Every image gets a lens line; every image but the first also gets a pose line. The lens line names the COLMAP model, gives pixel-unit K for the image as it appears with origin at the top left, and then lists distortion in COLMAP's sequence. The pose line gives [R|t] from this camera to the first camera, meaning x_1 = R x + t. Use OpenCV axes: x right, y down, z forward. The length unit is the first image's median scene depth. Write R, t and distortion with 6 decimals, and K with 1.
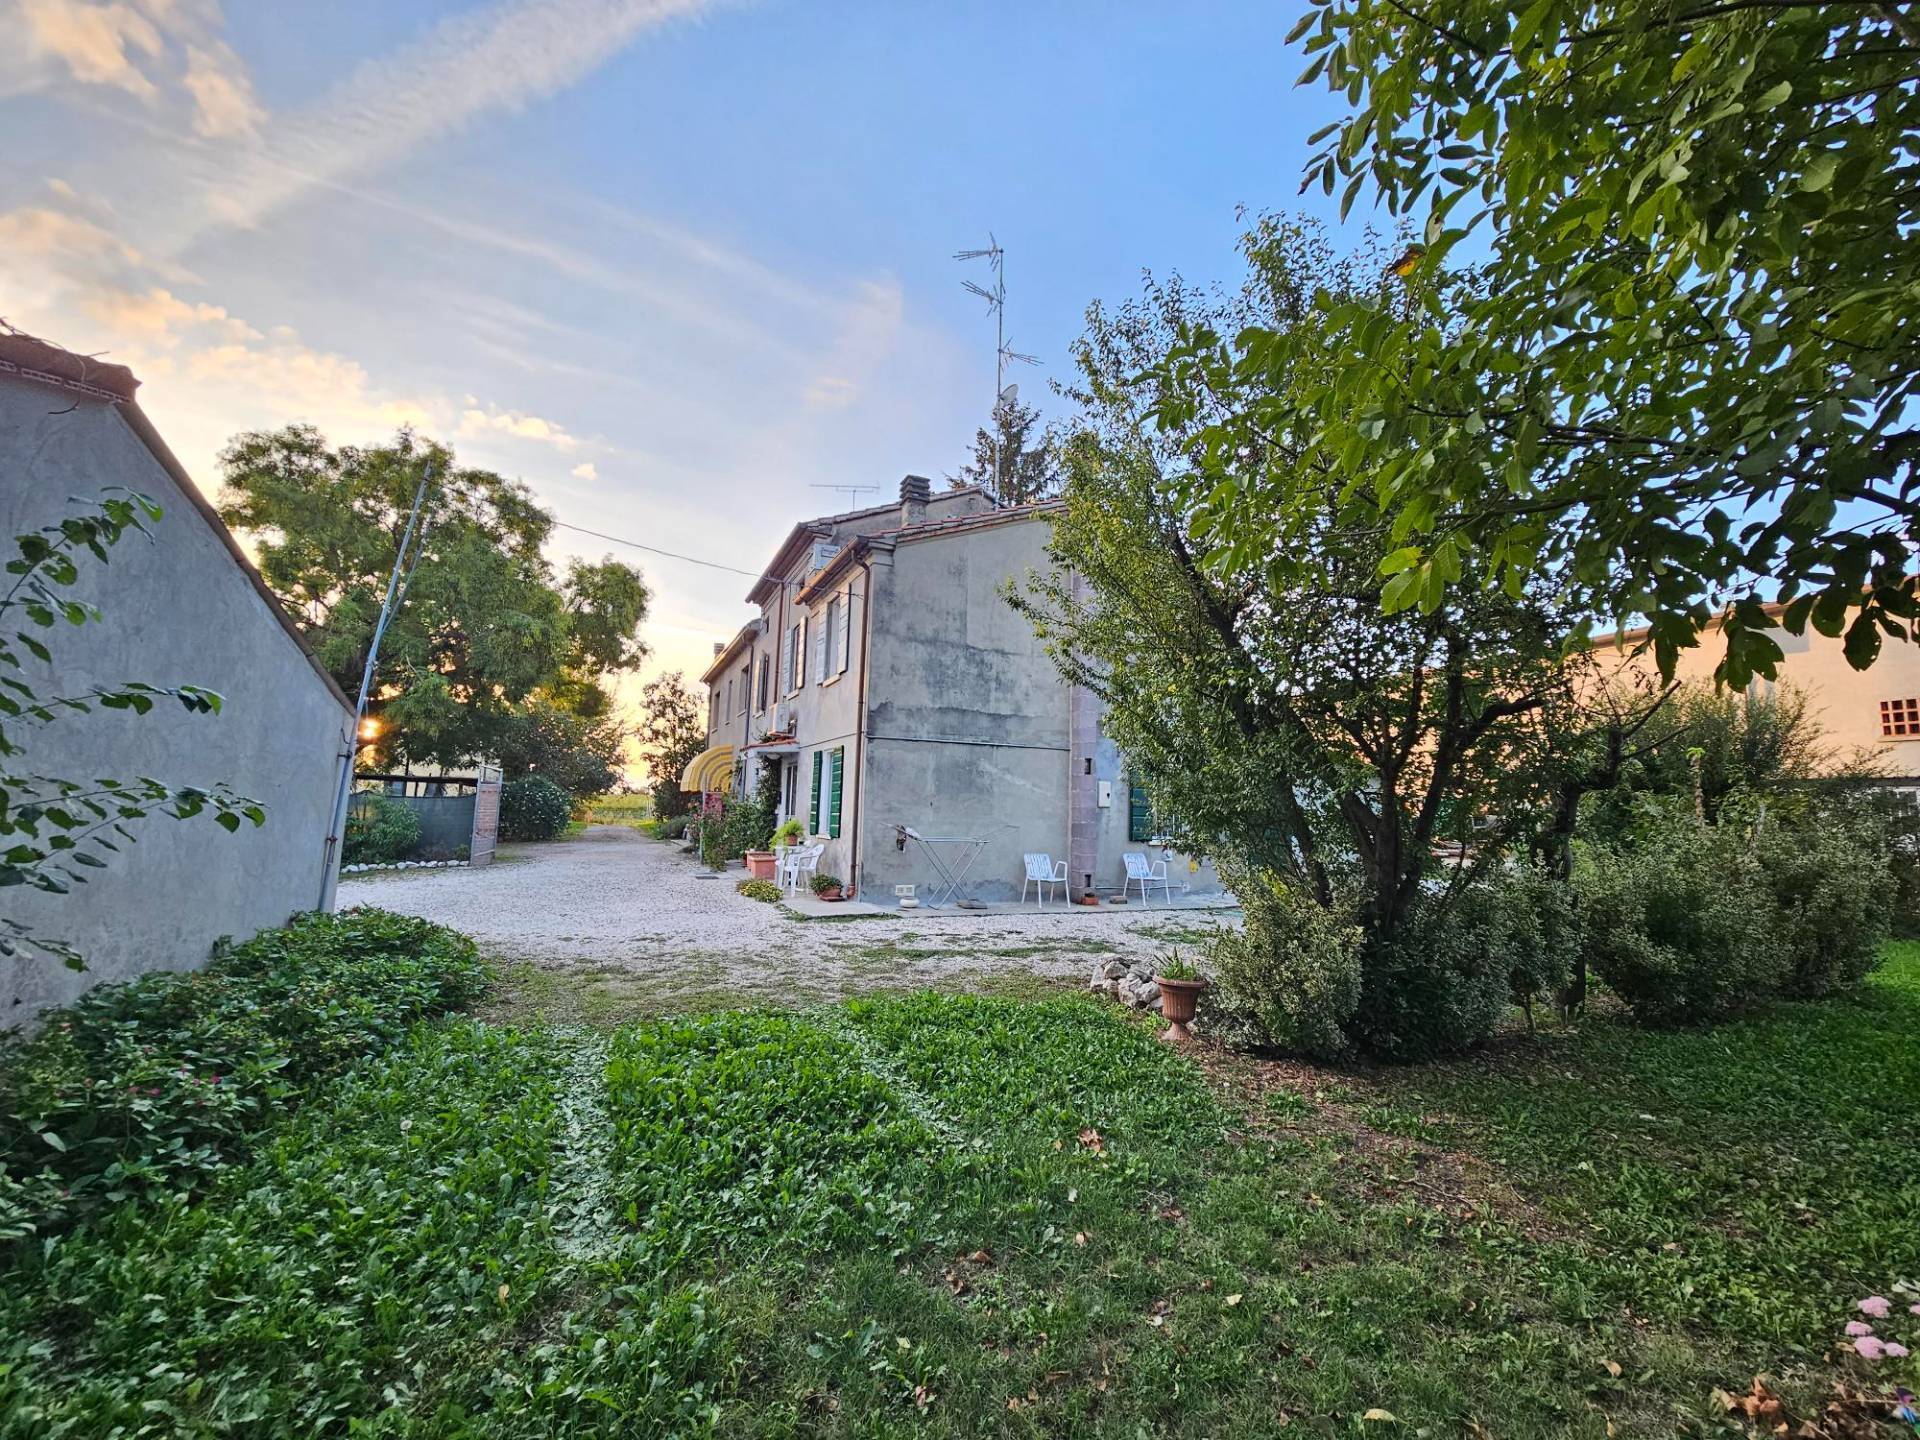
lens RADIAL K [[783.0, 0, 960.0], [0, 783.0, 720.0], [0, 0, 1]] dist [0.000718, 0.000322]
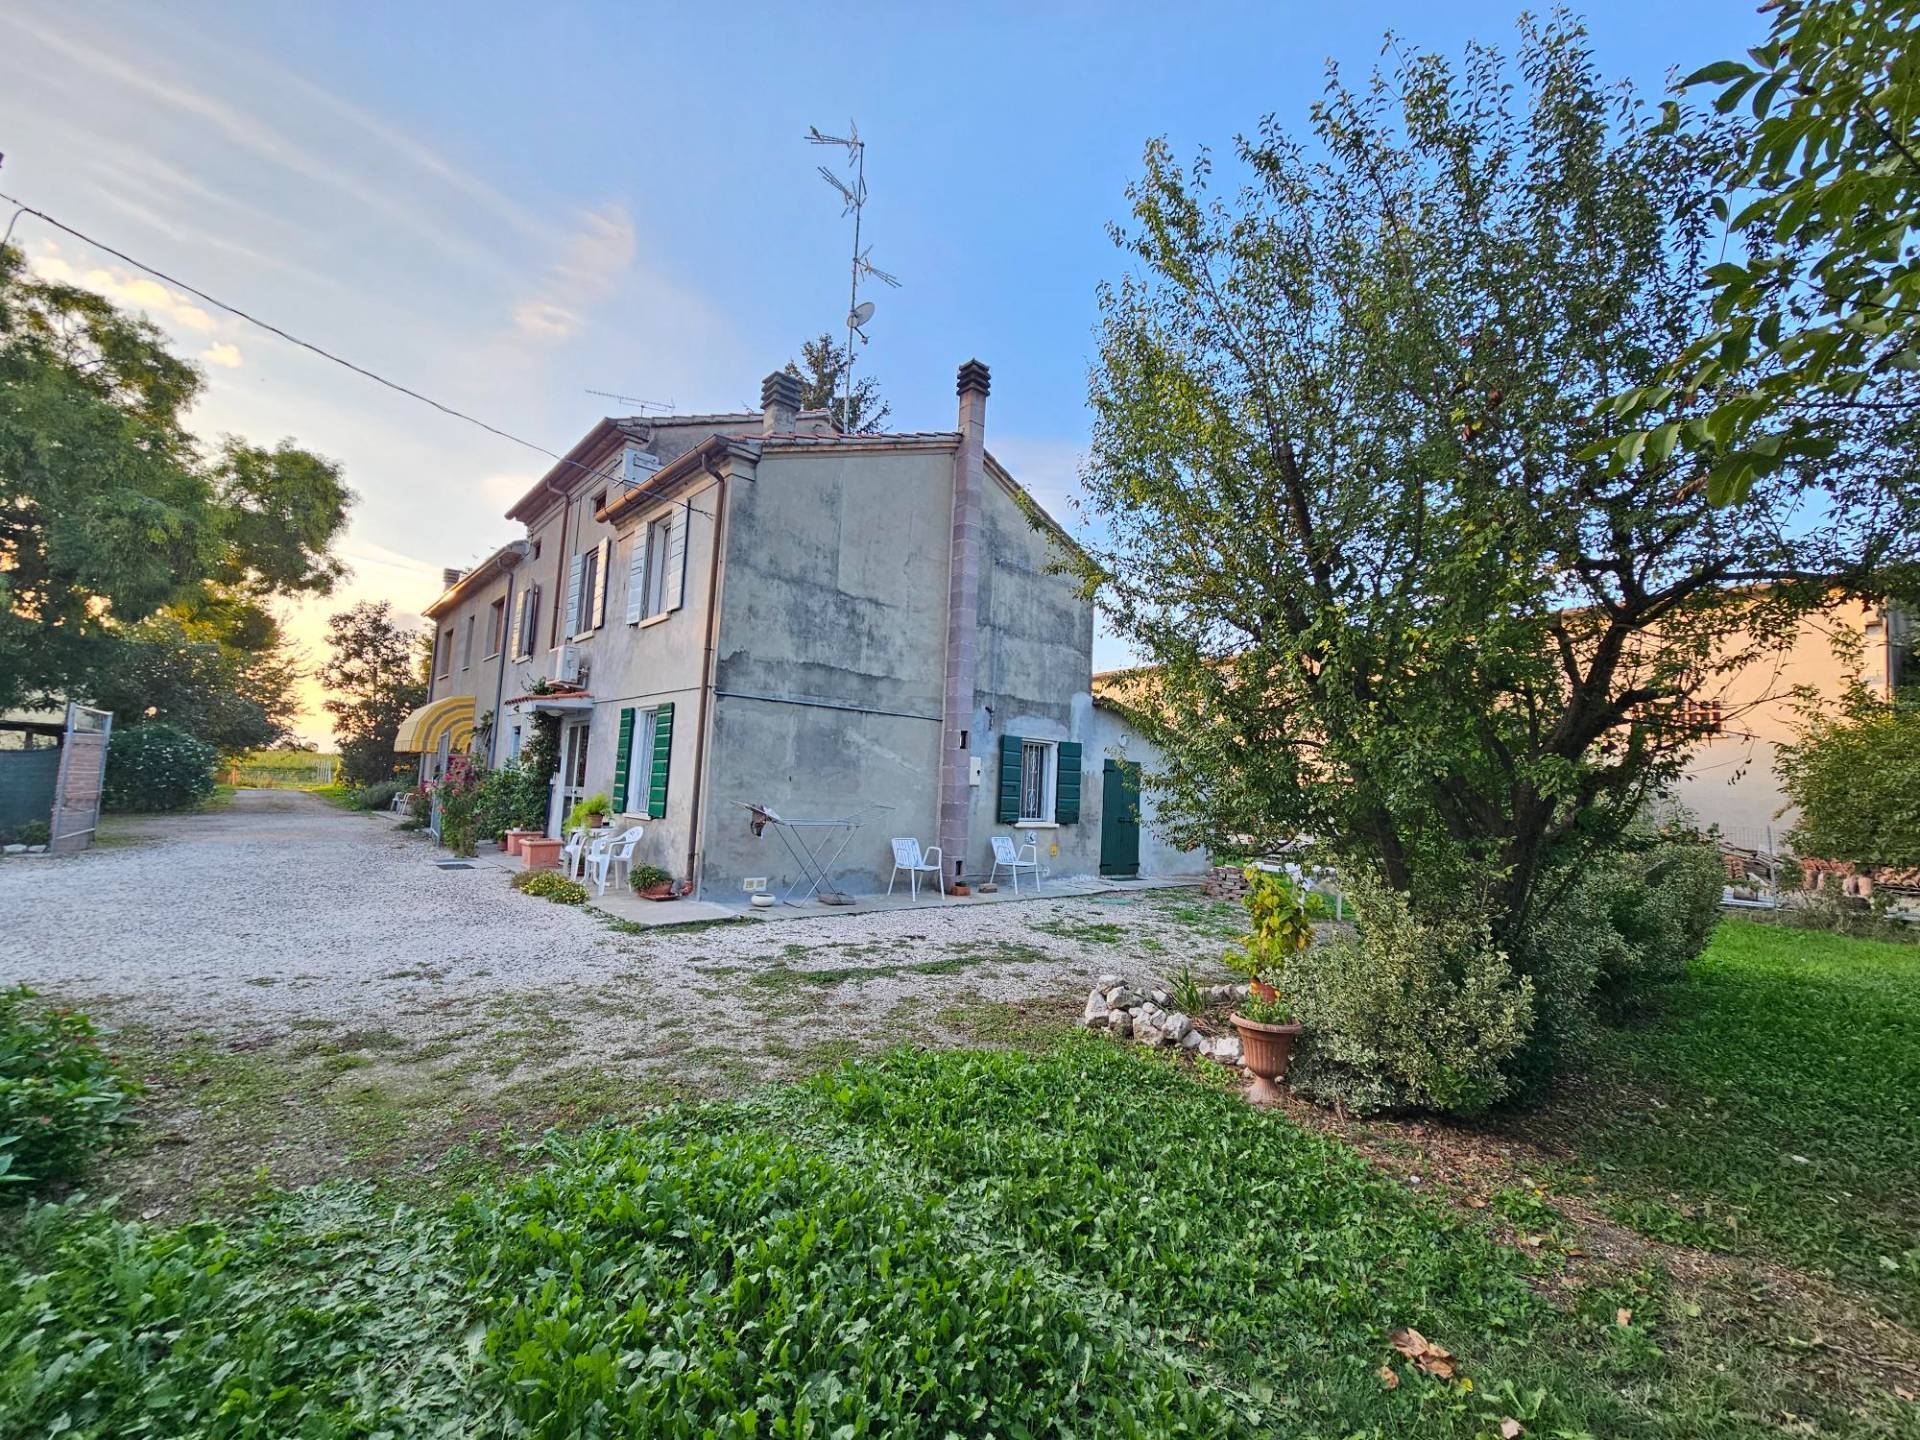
lens RADIAL K [[783.0, 0, 960.0], [0, 783.0, 720.0], [0, 0, 1]] dist [0.000718, 0.000322]
pose [[0.951829, 0.043831, 0.303481, -0.085002], [-0.055014, 0.998082, 0.028392, 0.008768], [-0.301655, -0.043720, 0.952414, 0.118390]]
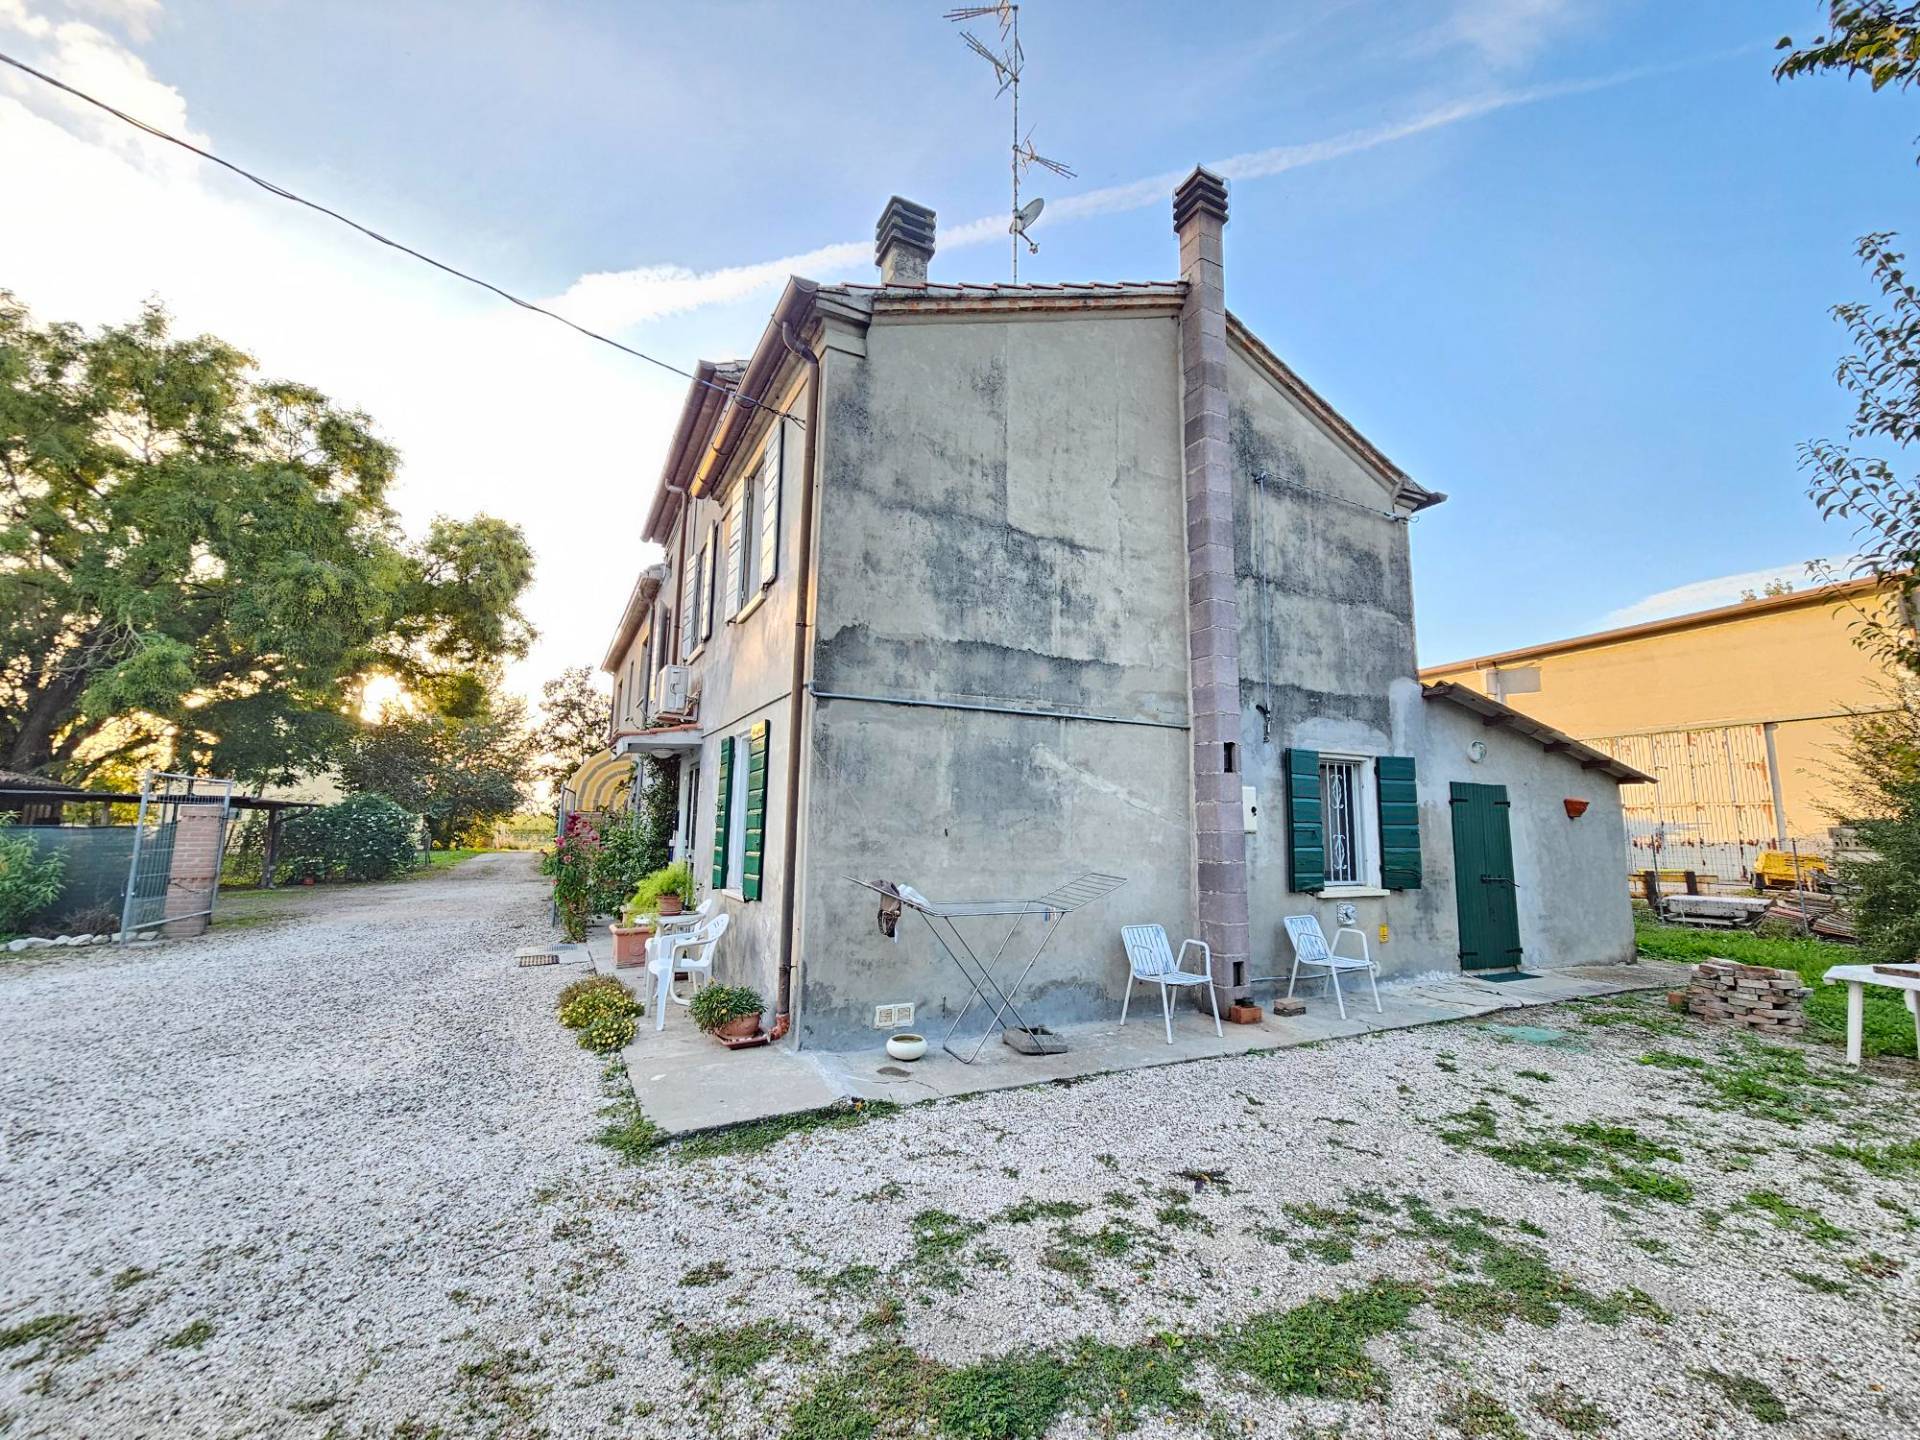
lens RADIAL K [[793.9, 0, 960.0], [0, 793.9, 720.0], [0, 0, 1]] dist [0.000204, 0.000095]
pose [[0.998341, -0.005605, 0.057302, -0.040123], [0.006699, 0.999799, -0.018911, 0.032358], [-0.057185, 0.019264, 0.998178, 0.354875]]
